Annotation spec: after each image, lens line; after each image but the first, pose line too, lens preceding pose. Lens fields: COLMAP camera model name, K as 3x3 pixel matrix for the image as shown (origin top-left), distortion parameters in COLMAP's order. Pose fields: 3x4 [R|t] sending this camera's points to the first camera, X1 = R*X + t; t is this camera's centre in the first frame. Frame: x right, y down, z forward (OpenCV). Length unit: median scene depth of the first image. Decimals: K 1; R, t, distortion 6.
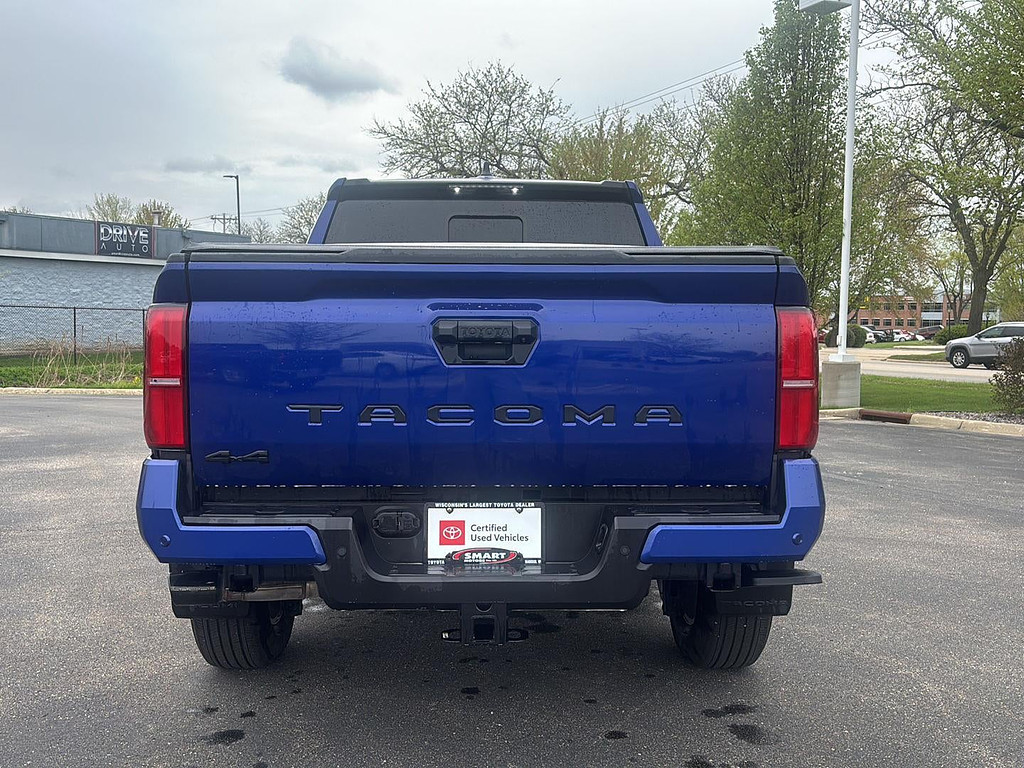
lens RADIAL K [[982.4, 0, 512.0], [0, 982.4, 384.0], [0, 0, 1]] dist [0.138800, -0.301796]
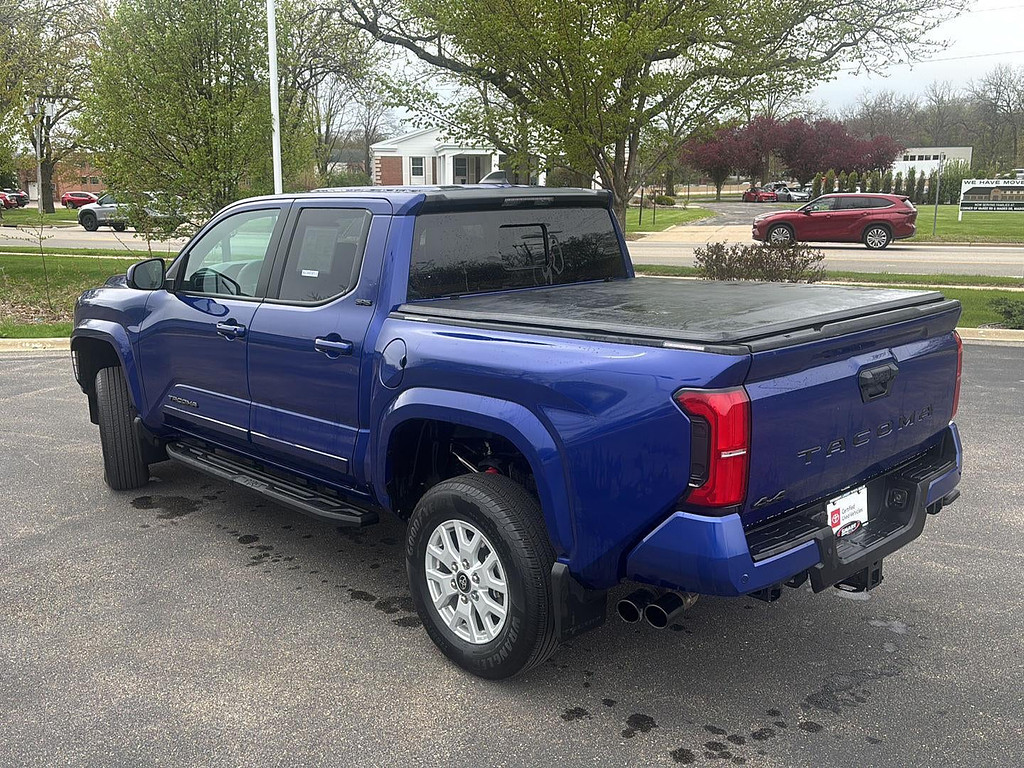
lens RADIAL K [[982.4, 0, 512.0], [0, 982.4, 384.0], [0, 0, 1]] dist [0.138800, -0.301796]
pose [[0.731301, -0.145762, 0.666298, -1.293266], [0.047269, 0.985380, 0.163685, -0.283614], [-0.680415, -0.088208, 0.727499, 0.311857]]
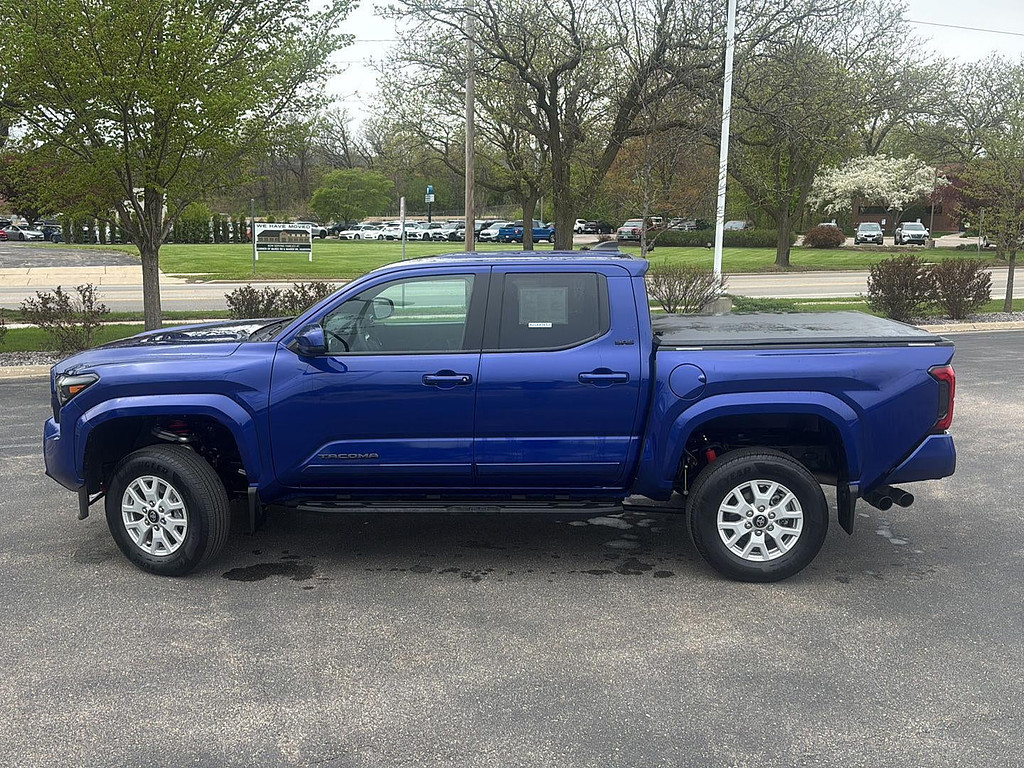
lens RADIAL K [[982.4, 0, 512.0], [0, 982.4, 384.0], [0, 0, 1]] dist [0.138800, -0.301796]
pose [[0.037452, -0.168946, 0.984913, -2.550963], [0.048036, 0.984770, 0.167095, -0.448292], [-0.998143, 0.041053, 0.044997, 1.859768]]
